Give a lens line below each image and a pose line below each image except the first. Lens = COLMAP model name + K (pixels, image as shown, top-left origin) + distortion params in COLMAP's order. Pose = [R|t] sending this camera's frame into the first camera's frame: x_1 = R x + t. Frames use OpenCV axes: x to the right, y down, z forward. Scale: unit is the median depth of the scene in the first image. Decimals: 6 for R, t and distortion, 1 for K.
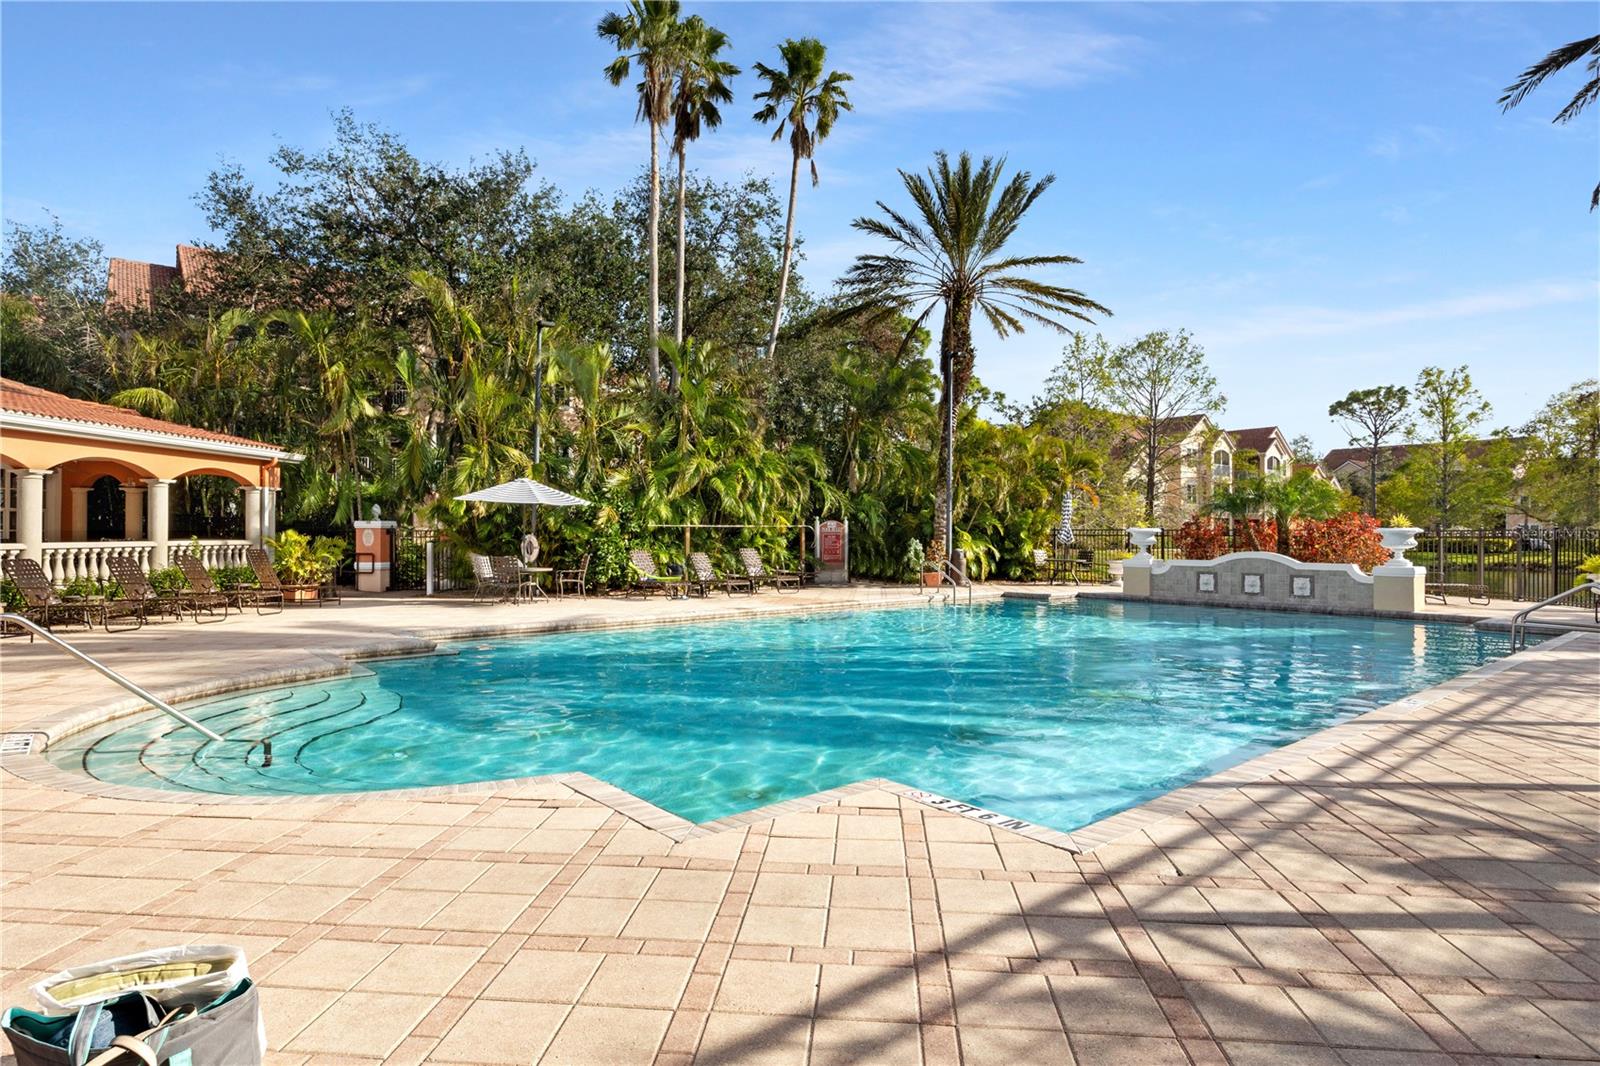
lens RADIAL K [[859.6, 0, 800.0], [0, 859.6, 533.0], [0, 0, 1]] dist [0.000529, -0.000064]
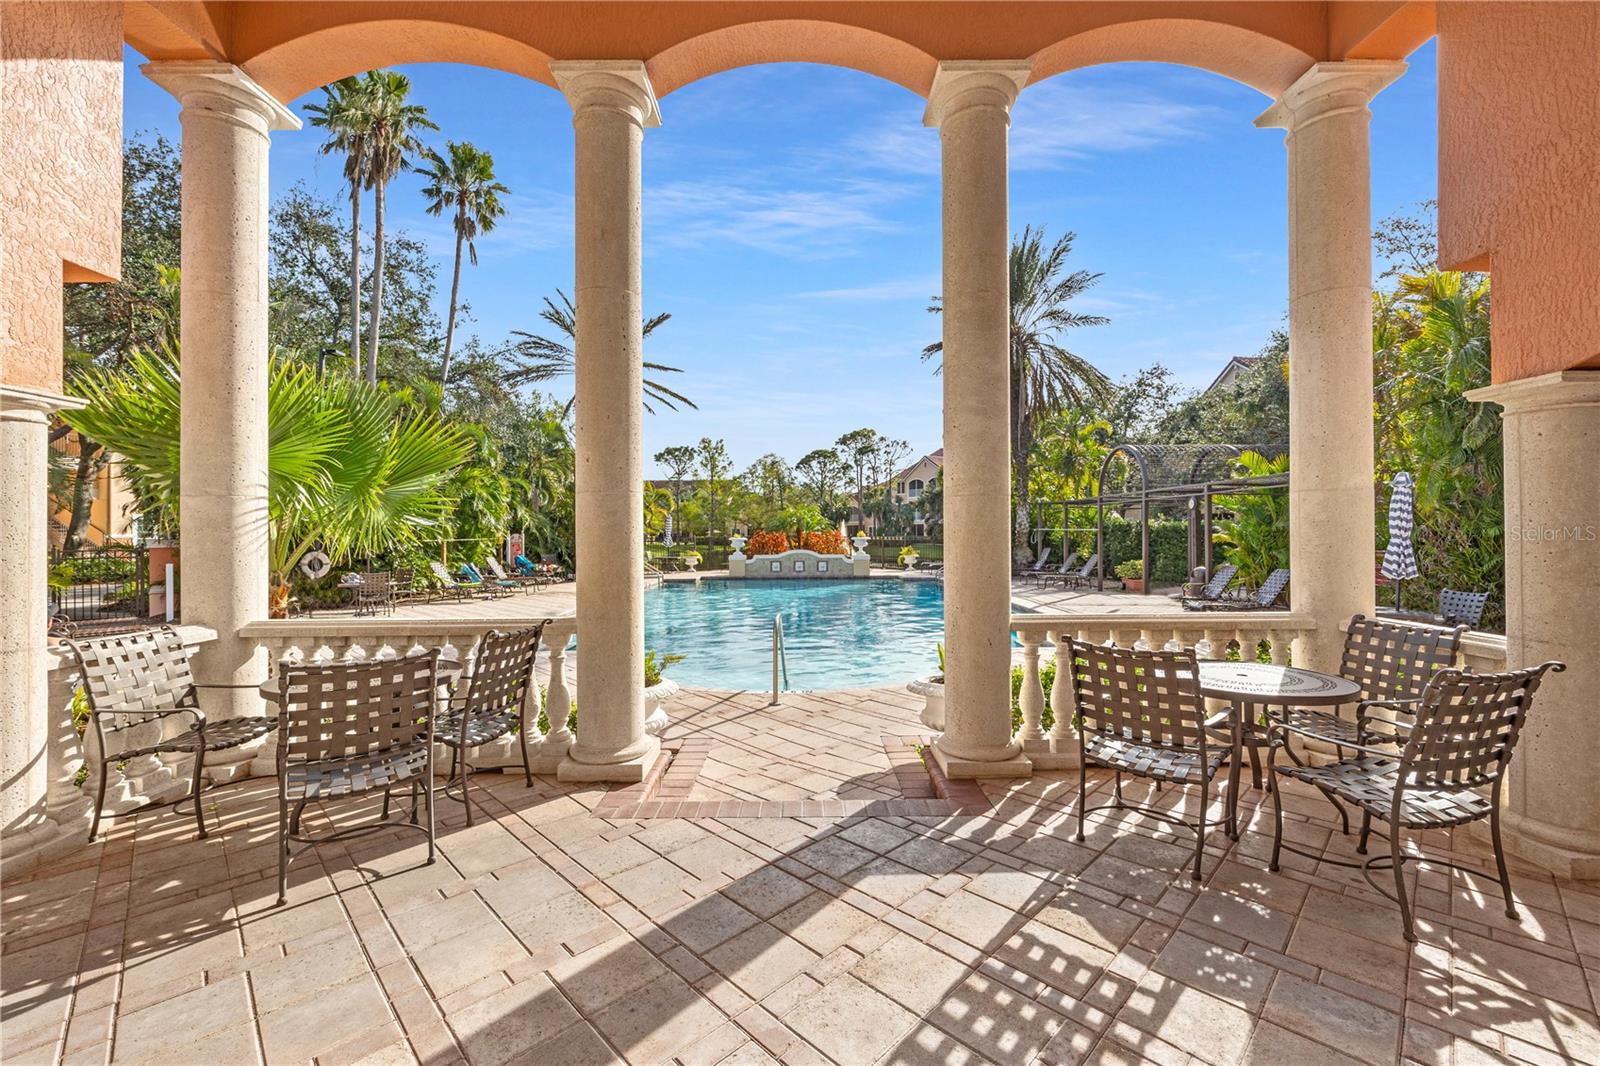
lens RADIAL K [[649.8, 0, 800.0], [0, 649.8, 533.0], [0, 0, 1]] dist [-0.001299, -0.000279]
pose [[0.650559, -0.007538, 0.759419, -0.137057], [0.008272, 0.999962, 0.002840, -0.004685], [-0.759411, 0.004435, 0.650596, 0.010586]]
